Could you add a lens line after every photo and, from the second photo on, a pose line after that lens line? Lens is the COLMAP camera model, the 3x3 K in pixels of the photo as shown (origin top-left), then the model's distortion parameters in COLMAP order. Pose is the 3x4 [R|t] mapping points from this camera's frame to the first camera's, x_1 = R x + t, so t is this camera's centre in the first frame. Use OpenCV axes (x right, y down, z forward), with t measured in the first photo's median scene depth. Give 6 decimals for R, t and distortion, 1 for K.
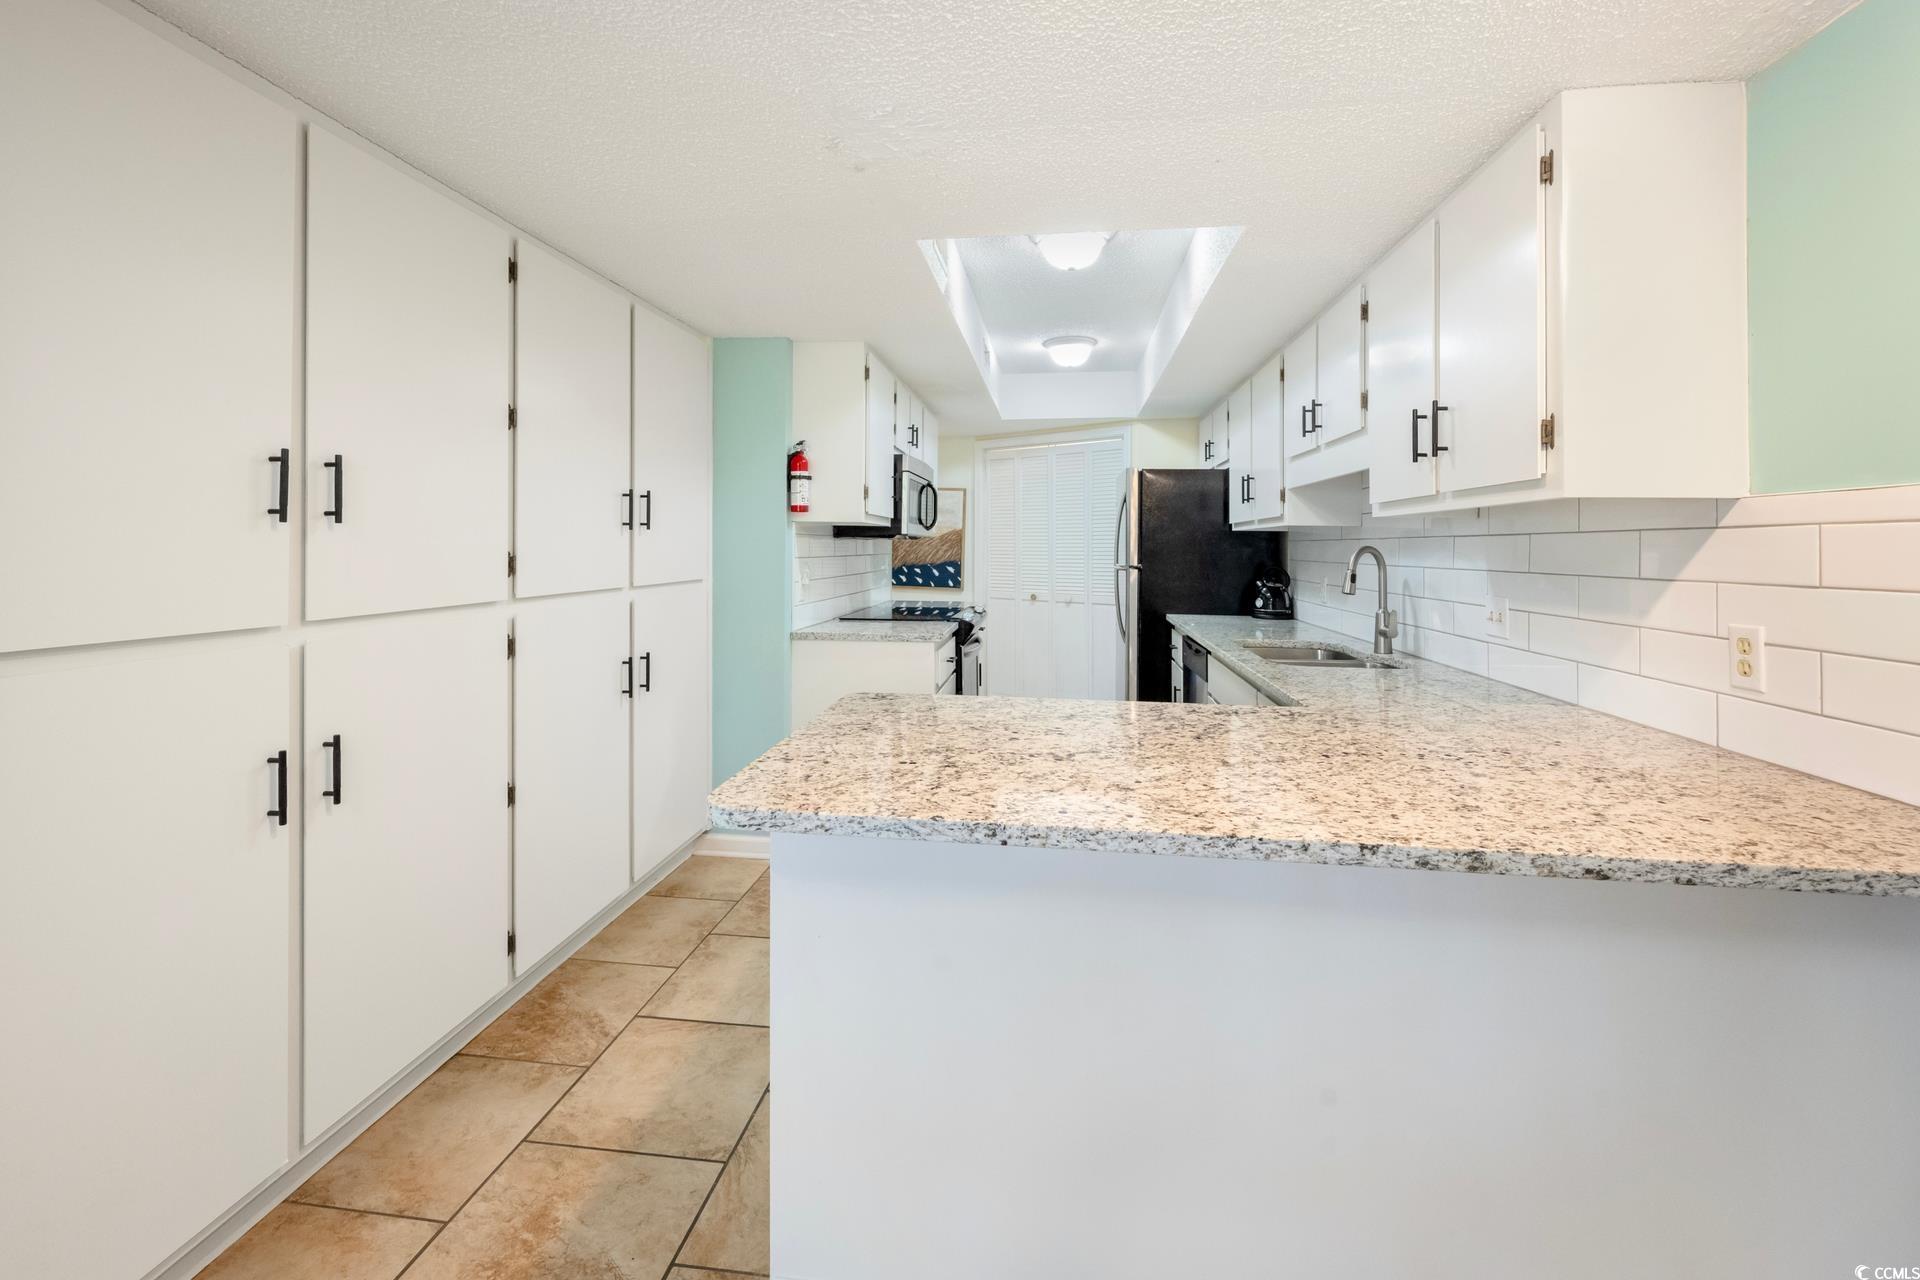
lens RADIAL K [[781.1, 0, 958.2], [0, 781.1, 547.8], [0, 0, 1]] dist [0.000017, 0.000003]
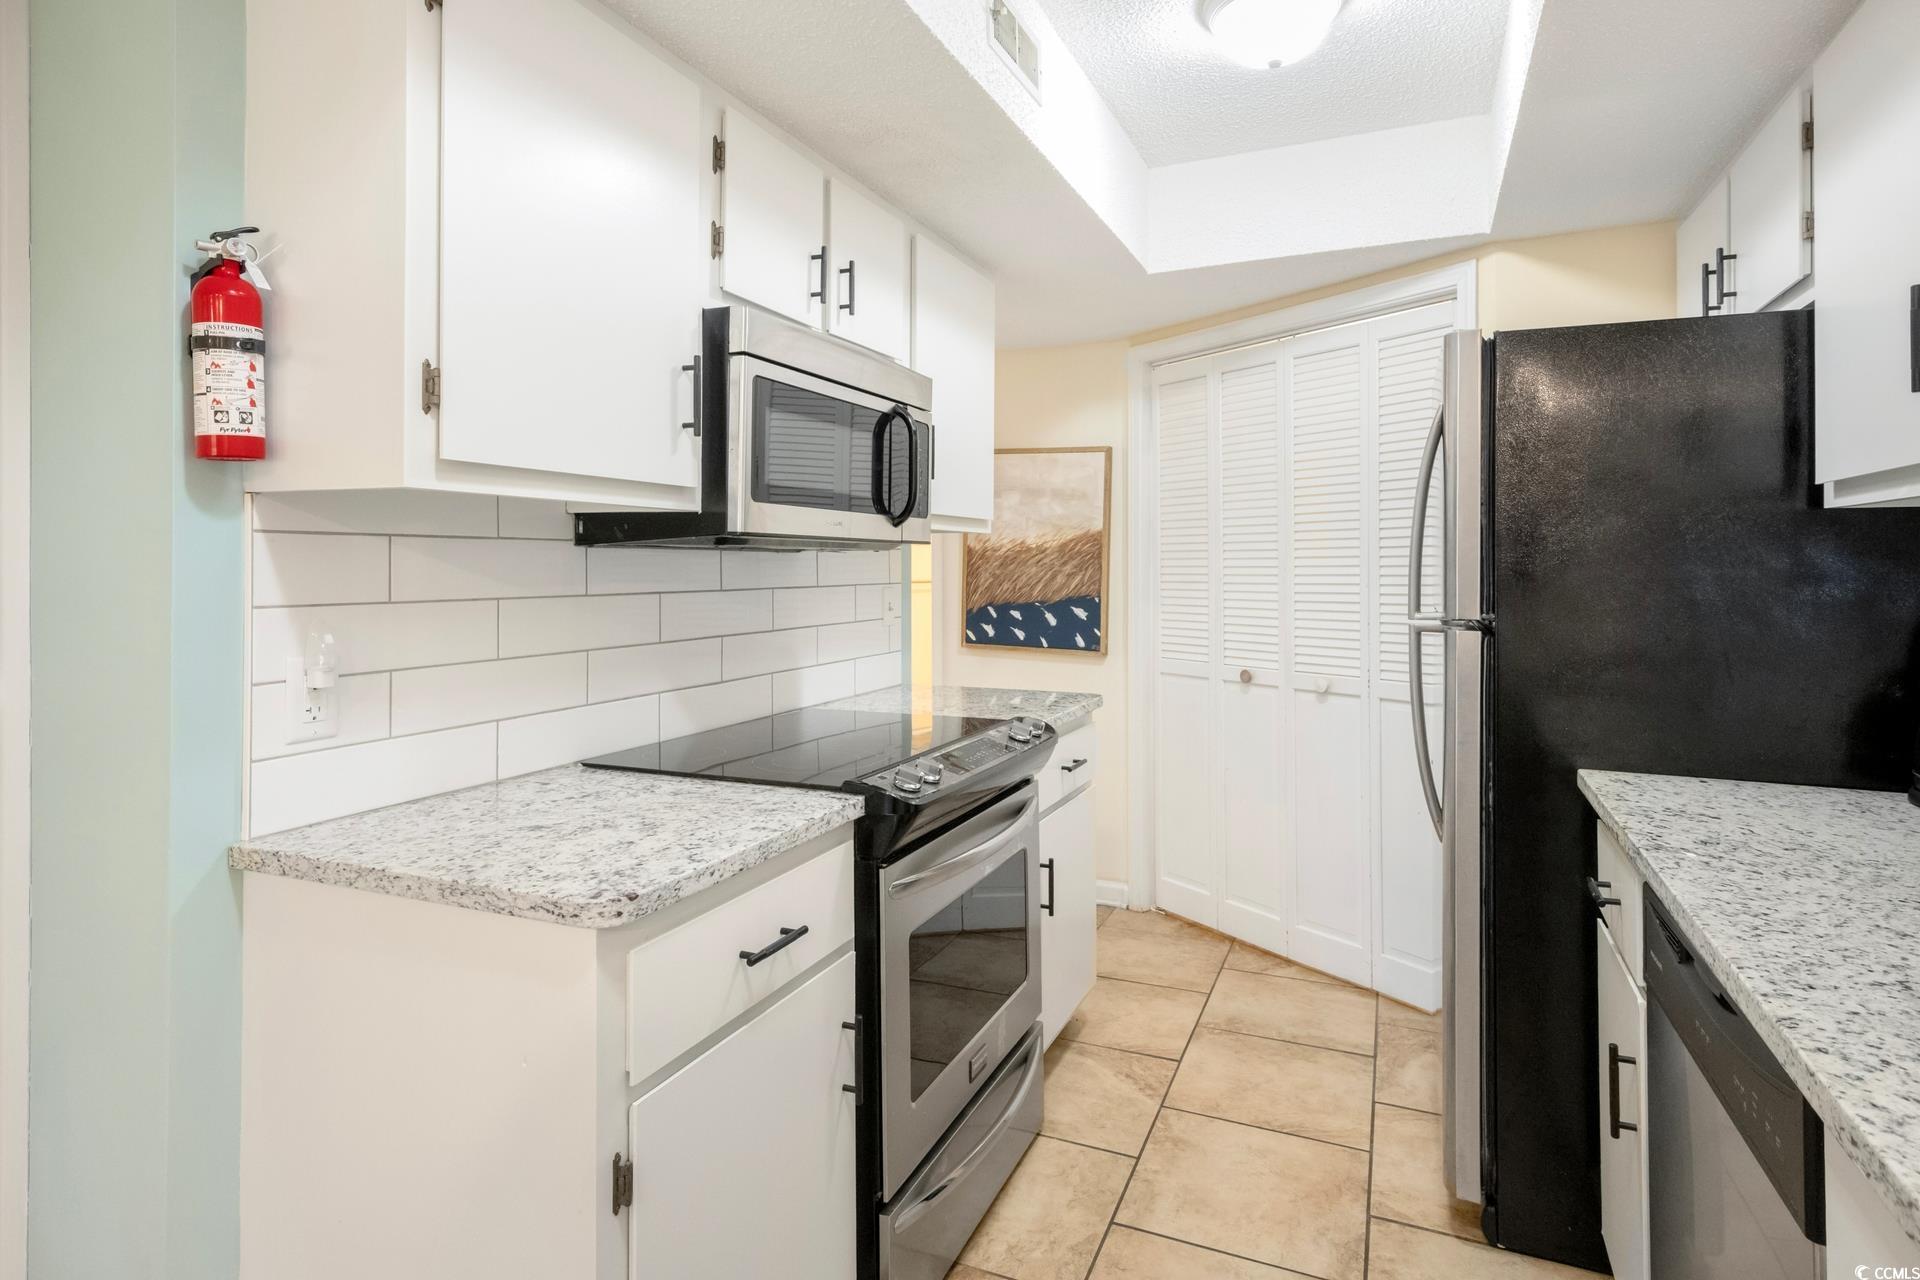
lens RADIAL K [[1012.1, 0, 982.4], [0, 1012.1, 569.4], [0, 0, 1]] dist [0.027186, 0.000444]
pose [[0.963824, -0.006338, -0.266465, 0.137352], [0.006623, 0.999978, 0.000171, -0.000264], [0.266458, -0.001930, 0.963845, 0.506400]]
